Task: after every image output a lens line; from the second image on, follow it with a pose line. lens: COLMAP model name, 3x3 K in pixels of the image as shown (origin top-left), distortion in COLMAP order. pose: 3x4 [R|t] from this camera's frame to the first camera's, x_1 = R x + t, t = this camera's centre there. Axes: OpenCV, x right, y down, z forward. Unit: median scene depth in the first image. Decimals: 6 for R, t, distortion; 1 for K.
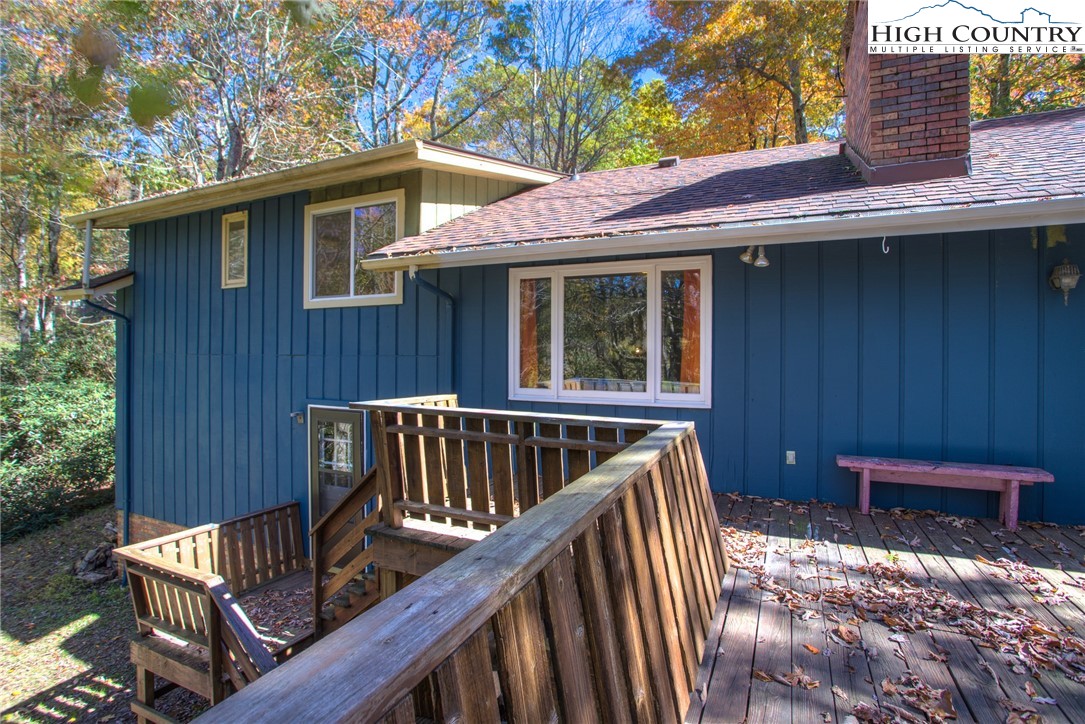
lens RADIAL K [[535.9, 0, 553.3], [0, 535.9, 360.9], [0, 0, 1]] dist [-0.064369, 0.033681]
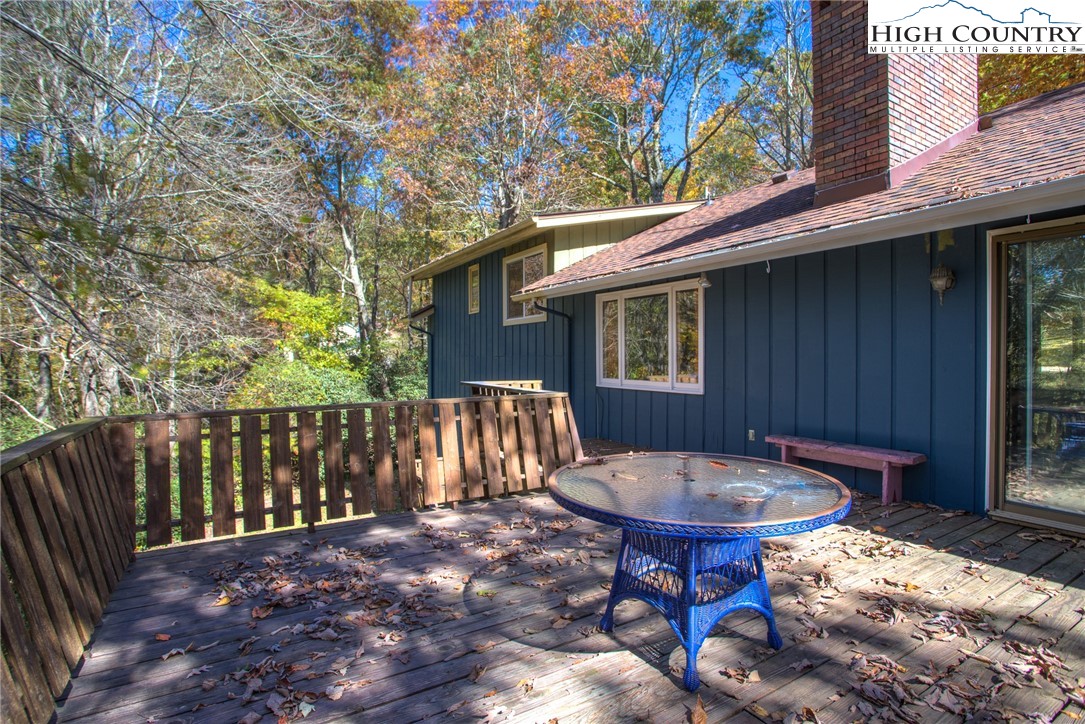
lens RADIAL K [[525.9, 0, 543.5], [0, 525.9, 357.0], [0, 0, 1]] dist [-0.057627, 0.030475]
pose [[0.826864, -0.008902, -0.562332, 0.745589], [0.005916, 0.999957, -0.007131, 0.003503], [0.562371, 0.002570, 0.826881, -0.295343]]
